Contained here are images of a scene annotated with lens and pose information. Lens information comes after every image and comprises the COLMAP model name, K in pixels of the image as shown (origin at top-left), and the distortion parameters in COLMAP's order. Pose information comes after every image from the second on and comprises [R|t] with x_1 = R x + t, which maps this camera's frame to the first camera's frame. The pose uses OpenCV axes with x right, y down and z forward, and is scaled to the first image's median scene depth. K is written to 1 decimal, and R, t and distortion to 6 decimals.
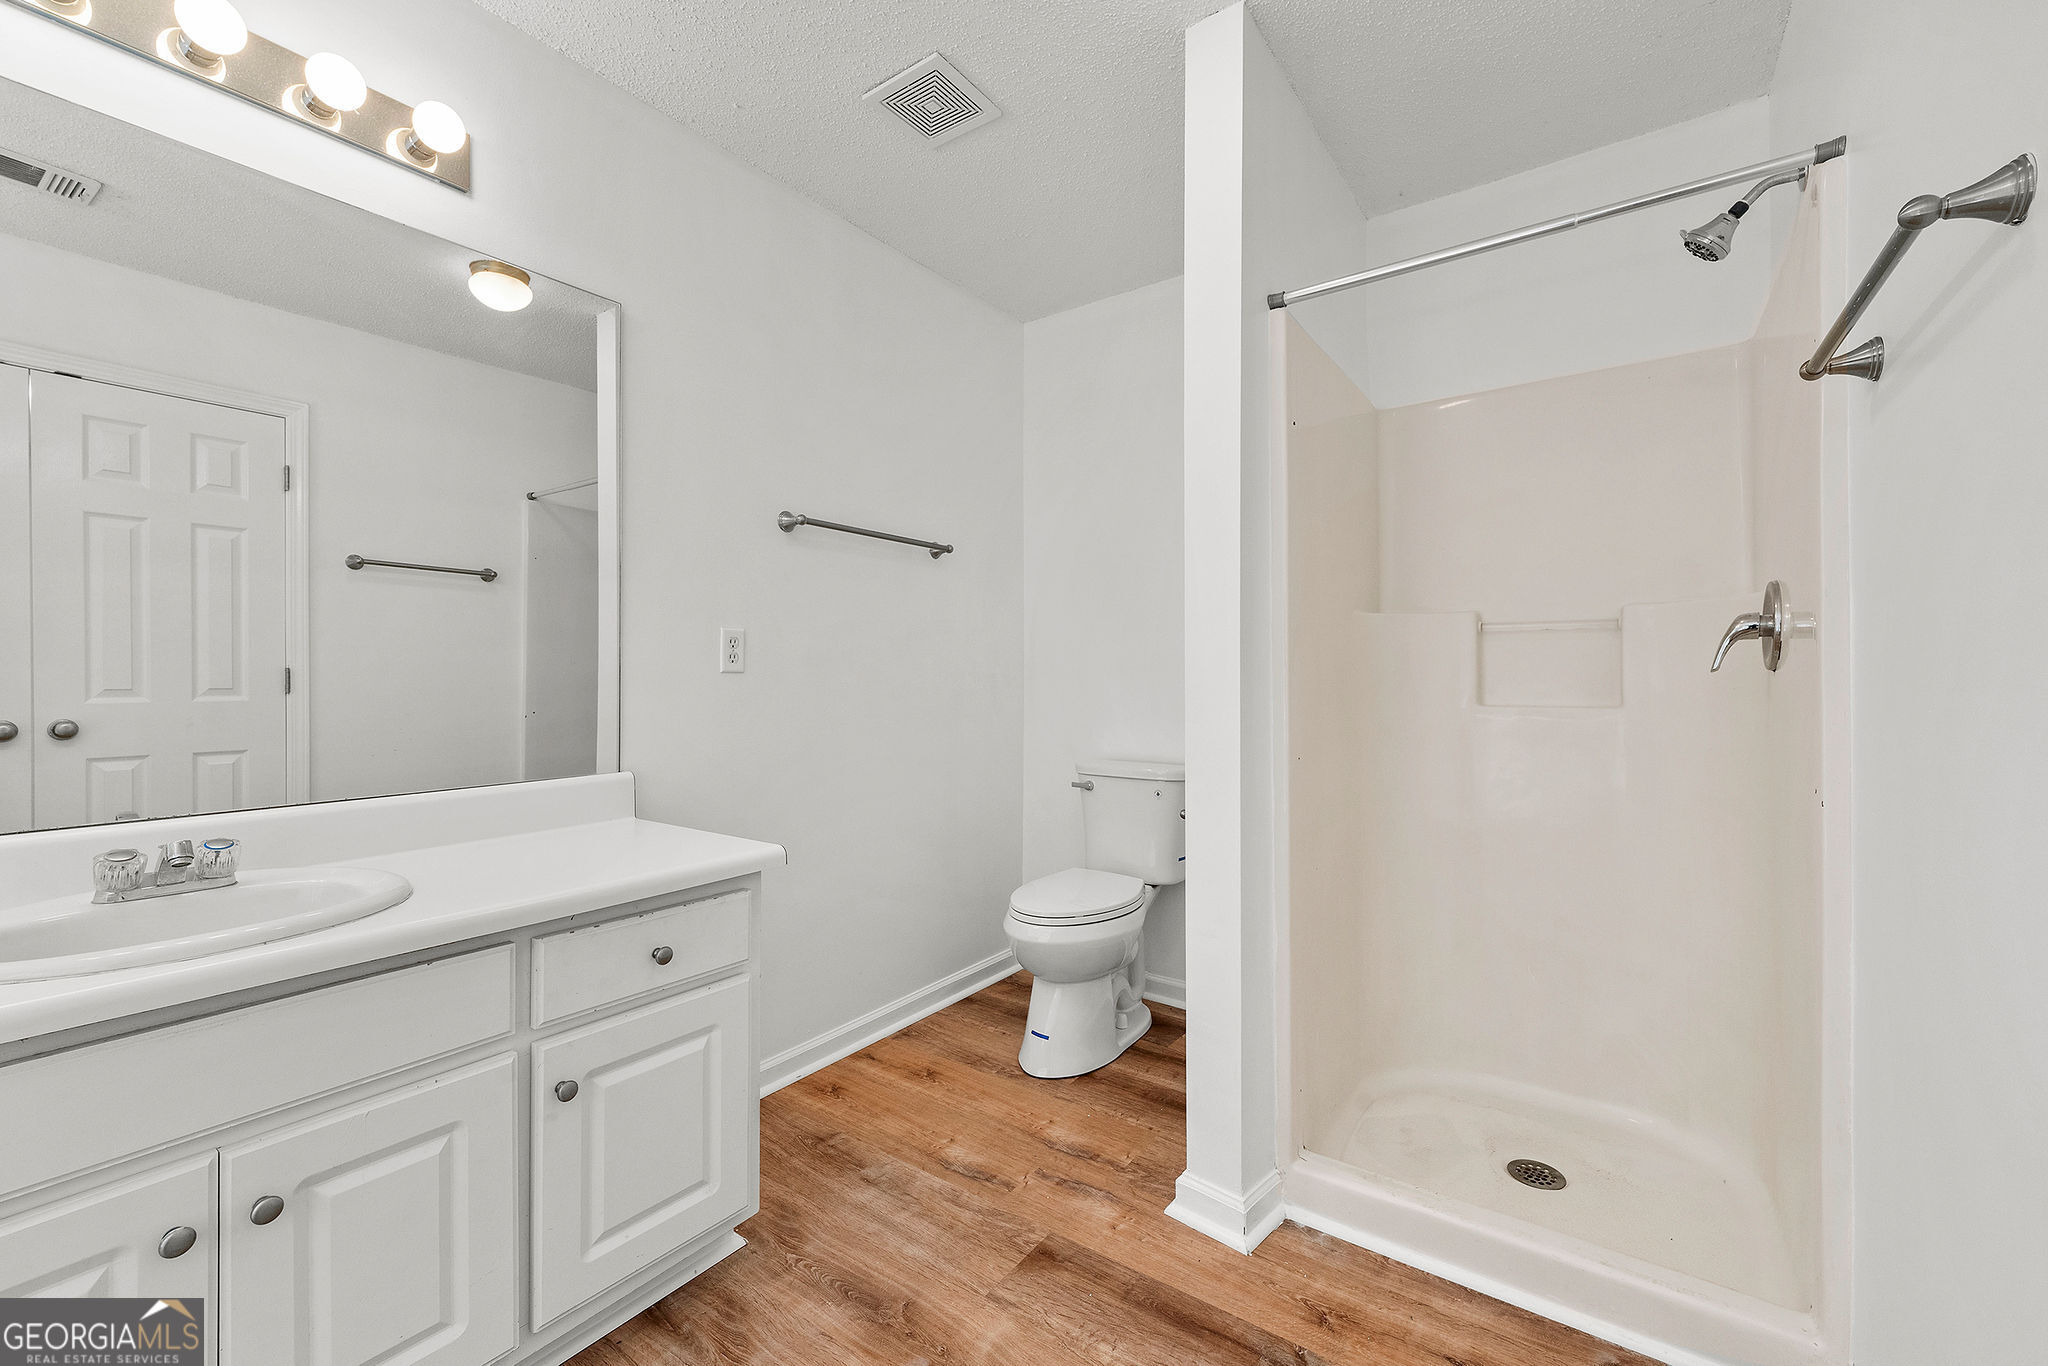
lens RADIAL K [[834.9, 0, 1019.5], [0, 834.9, 680.9], [0, 0, 1]] dist [-0.000836, -0.000329]
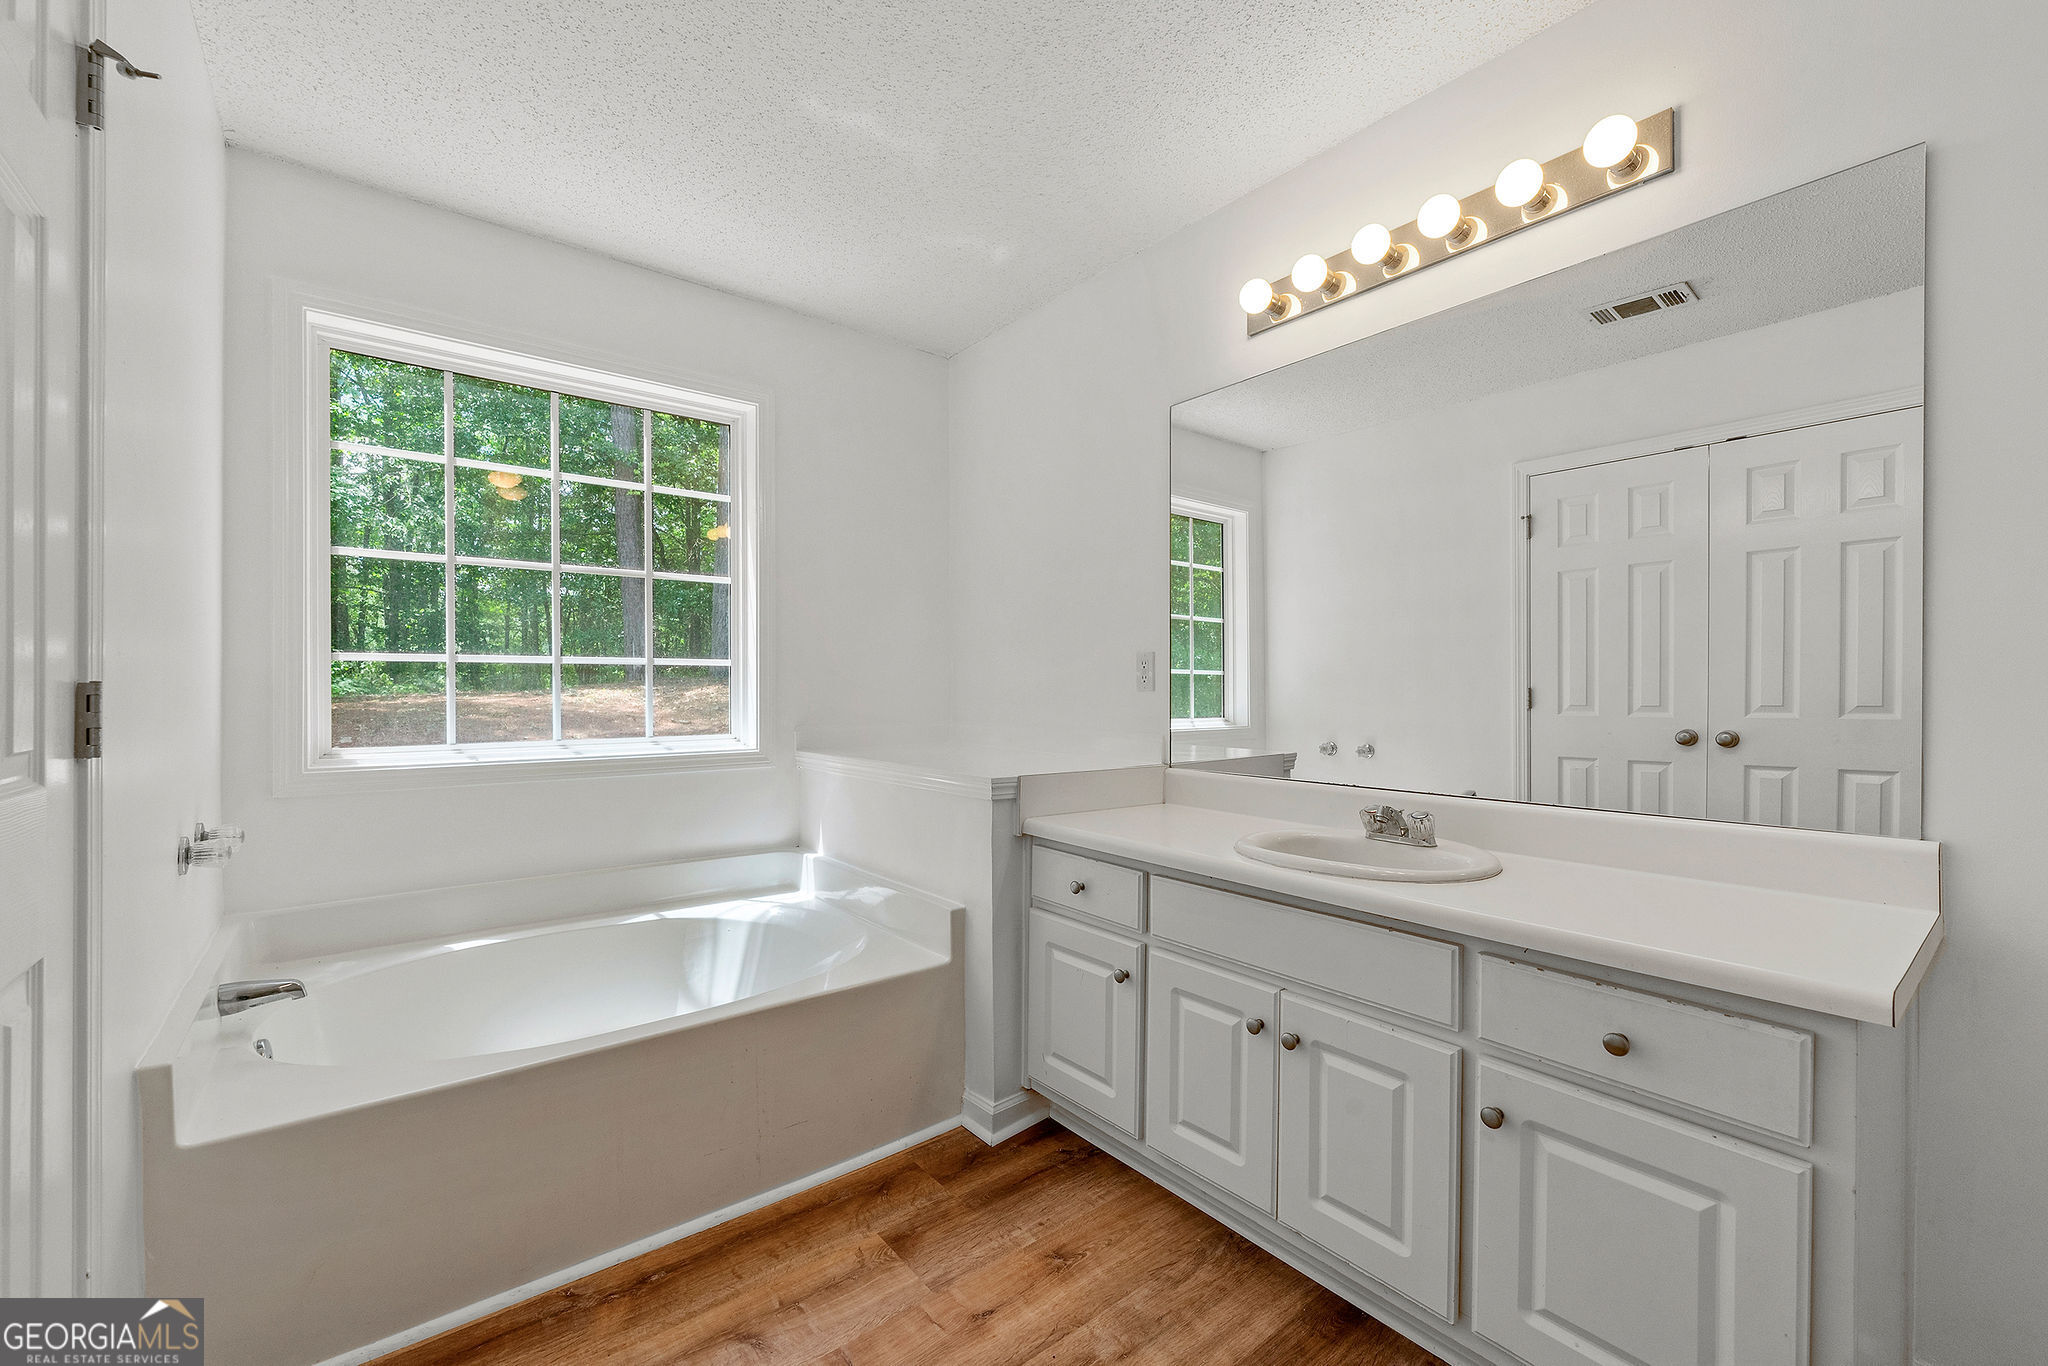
lens RADIAL K [[827.4, 0, 1019.7], [0, 827.4, 681.7], [0, 0, 1]] dist [-0.000603, -0.000267]
pose [[-0.280542, -0.010710, -0.959782, 0.519175], [-0.006010, 0.999938, -0.009401, -0.010960], [0.959823, 0.003131, -0.280589, 0.685643]]
